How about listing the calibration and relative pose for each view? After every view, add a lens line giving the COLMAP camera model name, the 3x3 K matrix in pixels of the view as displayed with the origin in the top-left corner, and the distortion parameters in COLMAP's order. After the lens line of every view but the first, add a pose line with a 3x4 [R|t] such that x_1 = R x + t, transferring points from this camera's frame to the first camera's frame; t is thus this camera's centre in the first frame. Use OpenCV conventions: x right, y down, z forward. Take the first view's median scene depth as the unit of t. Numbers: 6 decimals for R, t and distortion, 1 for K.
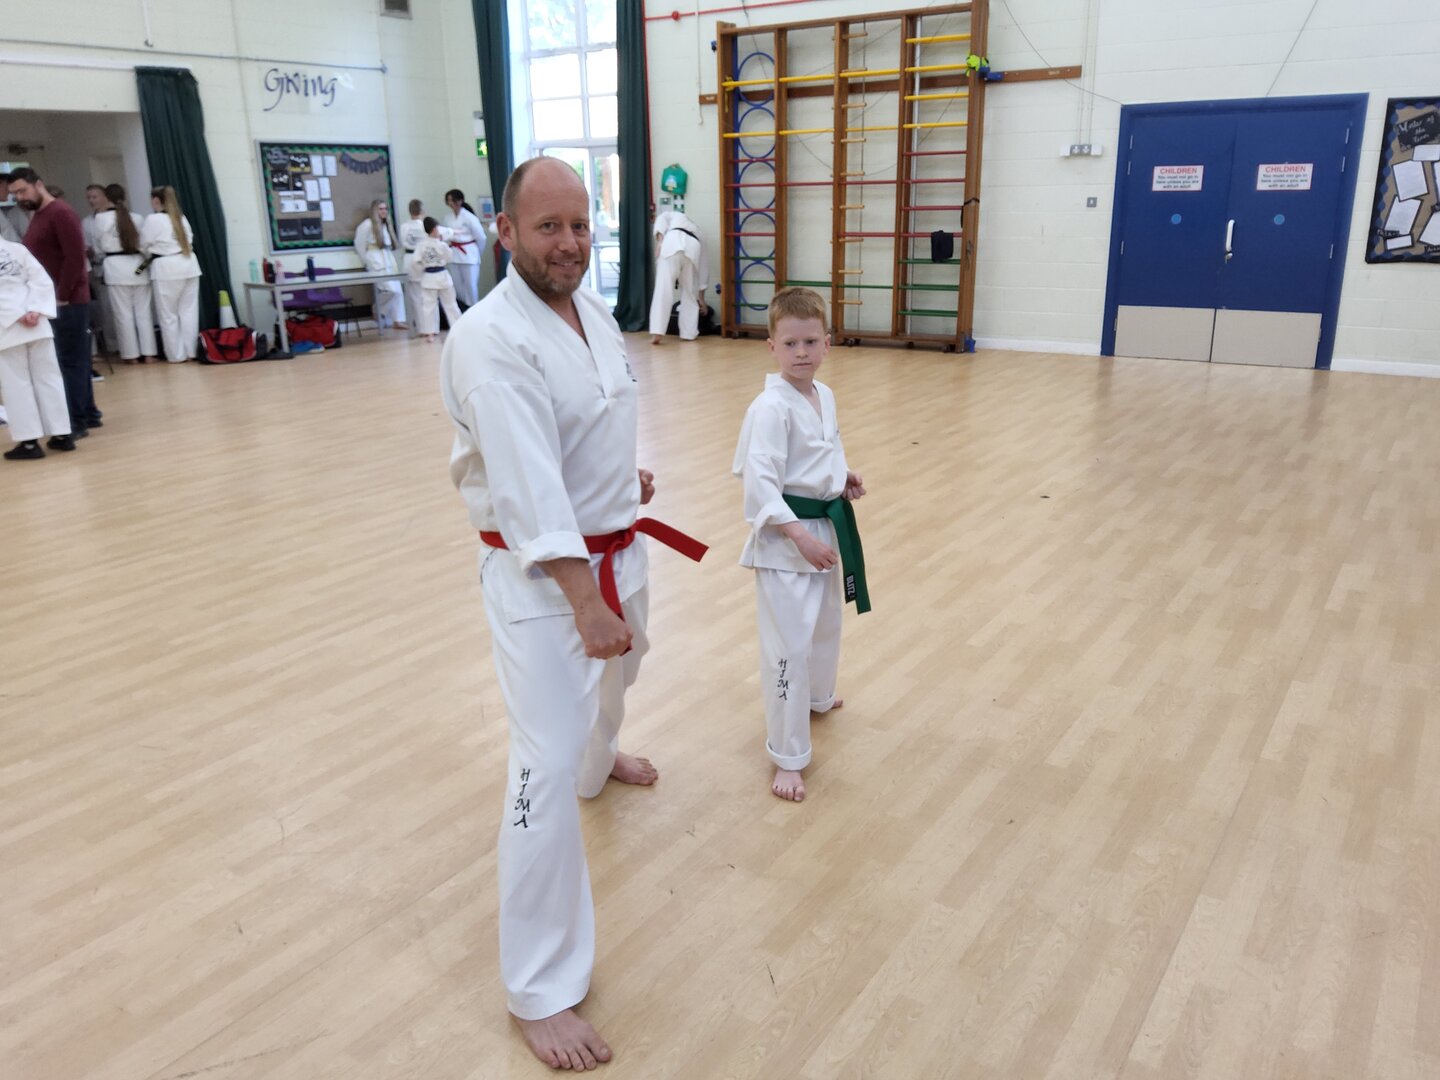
lens RADIAL K [[1088.2, 0, 725.2], [0, 1088.2, 552.0], [0, 0, 1]] dist [0.033086, -0.057665]
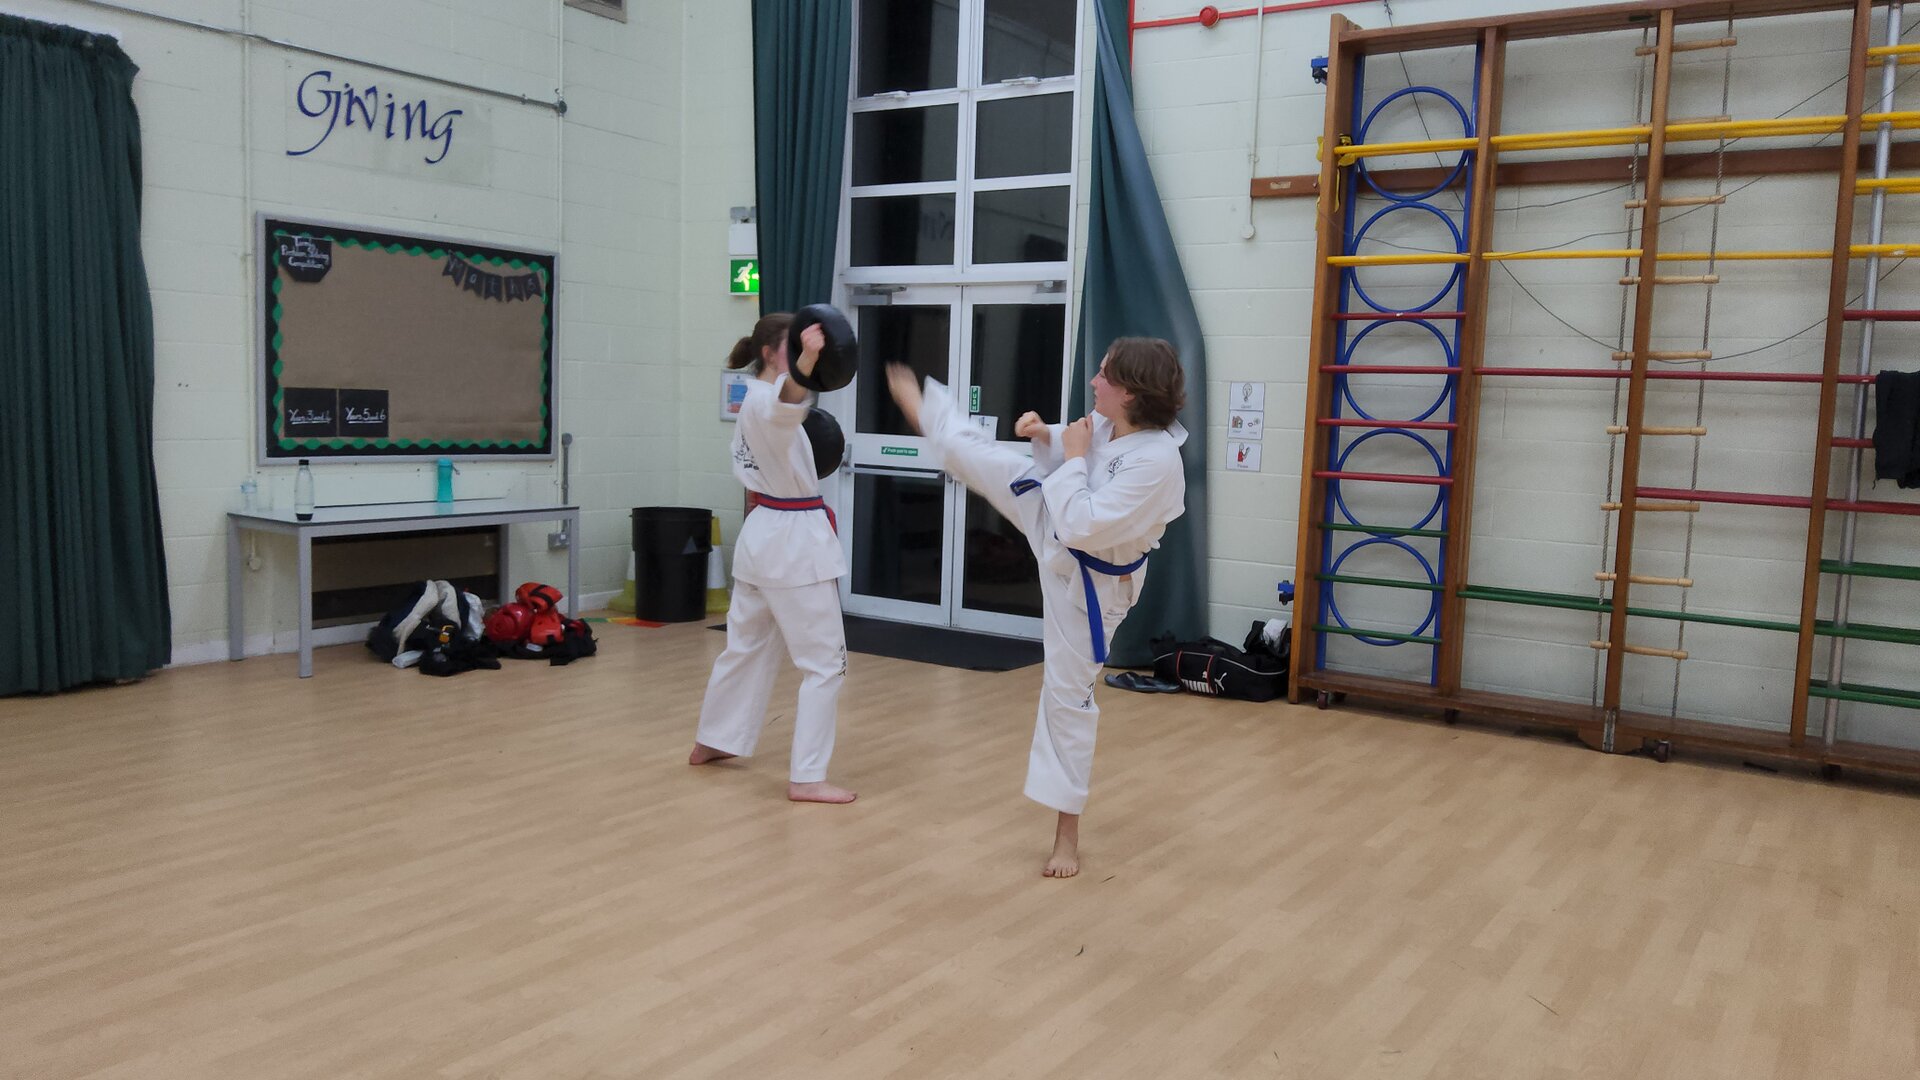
lens RADIAL K [[1440.6, 0, 986.2], [0, 1440.6, 570.8], [0, 0, 1]] dist [0.023529, -0.049334]
pose [[0.998136, 0.049758, 0.035331, -0.148939], [-0.041812, 0.979316, -0.197971, -0.131970], [-0.044451, 0.196125, 0.979571, 0.443009]]
